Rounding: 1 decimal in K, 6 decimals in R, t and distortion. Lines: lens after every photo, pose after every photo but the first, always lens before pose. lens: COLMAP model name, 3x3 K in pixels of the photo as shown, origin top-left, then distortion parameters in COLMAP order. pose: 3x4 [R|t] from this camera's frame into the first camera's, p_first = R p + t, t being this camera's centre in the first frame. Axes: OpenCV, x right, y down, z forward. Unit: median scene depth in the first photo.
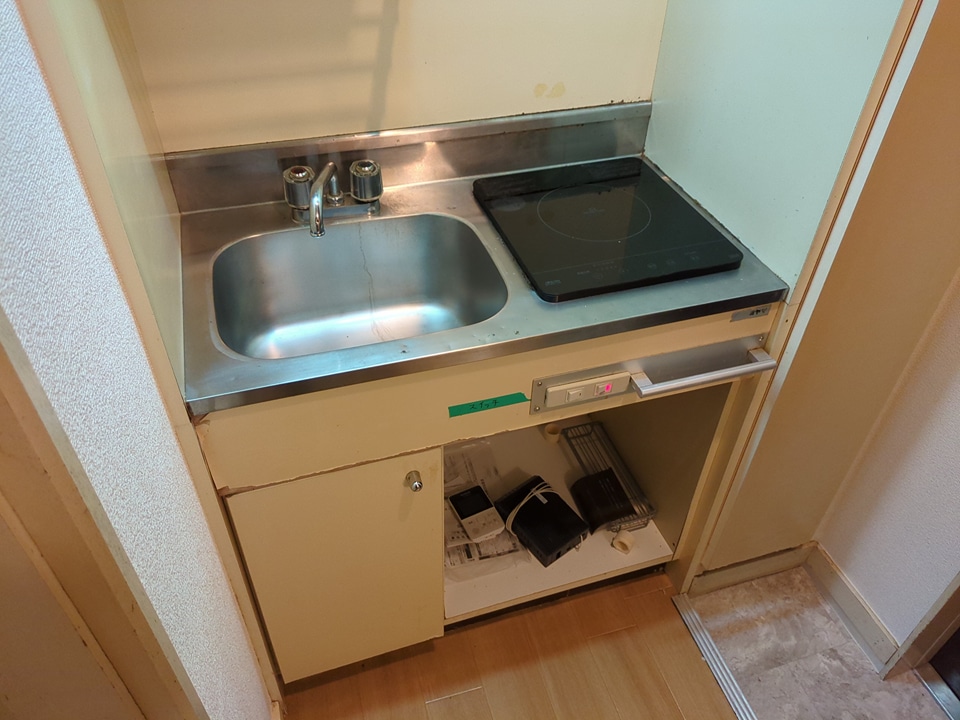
lens RADIAL K [[715.2, 0, 471.5], [0, 715.2, 351.0], [0, 0, 1]] dist [0.026319, -0.016215]
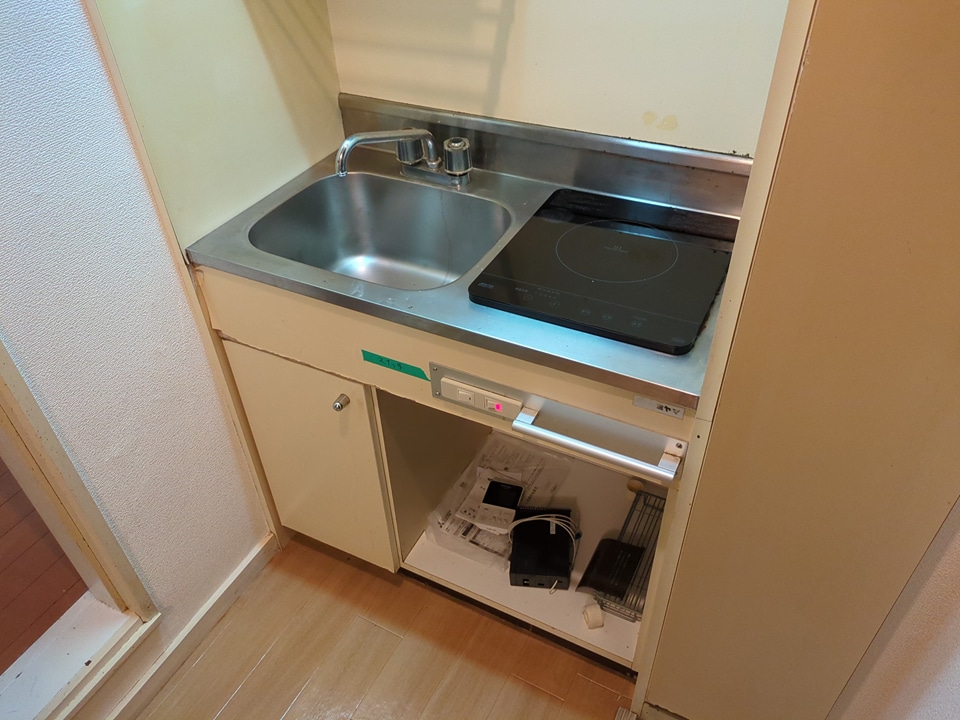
lens RADIAL K [[715.2, 0, 476.5], [0, 715.2, 355.8], [0, 0, 1]] dist [0.026319, -0.016215]
pose [[0.709572, 0.414488, -0.569831, 0.544098], [-0.418949, 0.898395, 0.131793, -0.100569], [0.566559, 0.145213, 0.811125, 0.135034]]
